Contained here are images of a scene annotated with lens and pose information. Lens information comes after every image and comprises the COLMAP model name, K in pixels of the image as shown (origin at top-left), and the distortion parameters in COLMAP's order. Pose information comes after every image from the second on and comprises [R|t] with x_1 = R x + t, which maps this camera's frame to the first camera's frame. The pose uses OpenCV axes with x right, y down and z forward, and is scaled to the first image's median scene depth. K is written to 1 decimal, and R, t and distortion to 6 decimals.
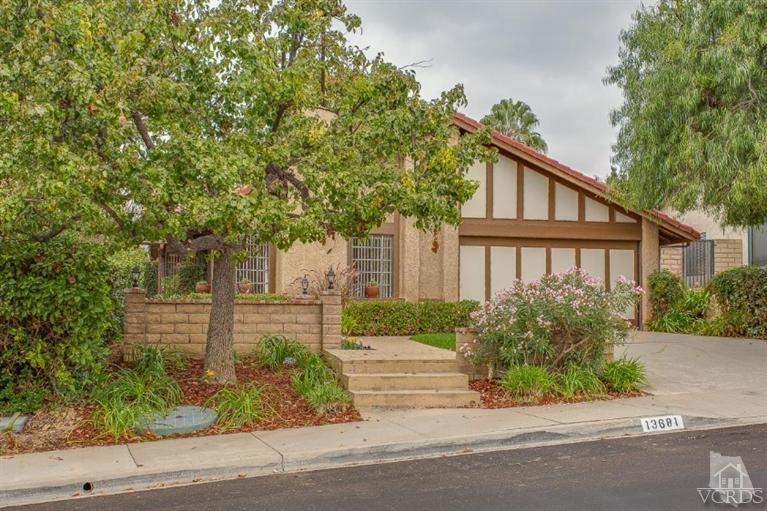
lens RADIAL K [[939.8, 0, 383.5], [0, 939.8, 255.5], [0, 0, 1]] dist [0.031384, -0.002936]
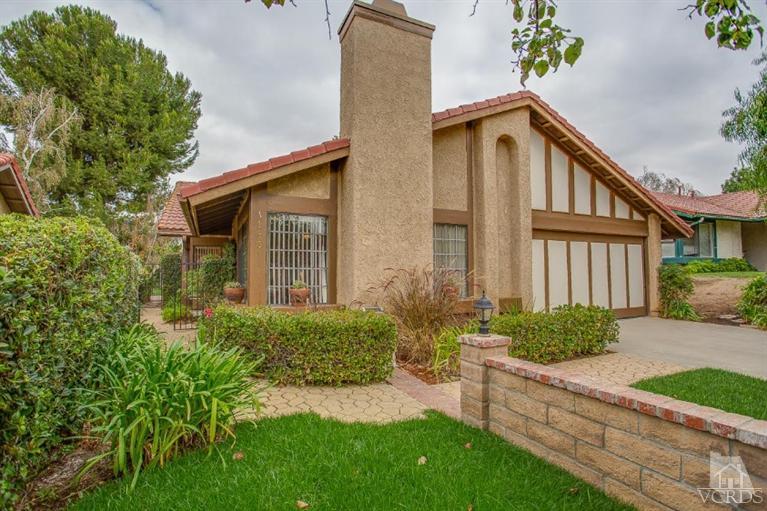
lens RADIAL K [[374.0, 0, 383.5], [0, 374.0, 255.5], [0, 0, 1]] dist [-0.026657, 0.000327]
pose [[0.975843, -0.000797, 0.218471, -0.209309], [-0.002844, 0.999862, 0.016352, 0.000600], [-0.218454, -0.016578, 0.975706, 1.015288]]
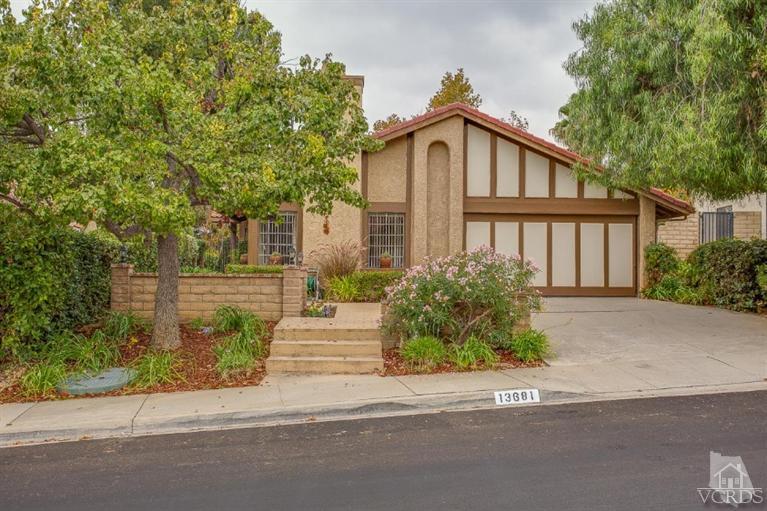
lens RADIAL K [[780.0, 0, 382.5], [0, 780.0, 239.5], [0, 0, 1]] dist [0.013652, 0.001415]
pose [[0.984120, -0.005569, -0.177418, 0.225685], [0.008821, 0.999807, 0.017543, -0.009748], [0.177287, -0.018829, 0.983979, 0.092503]]
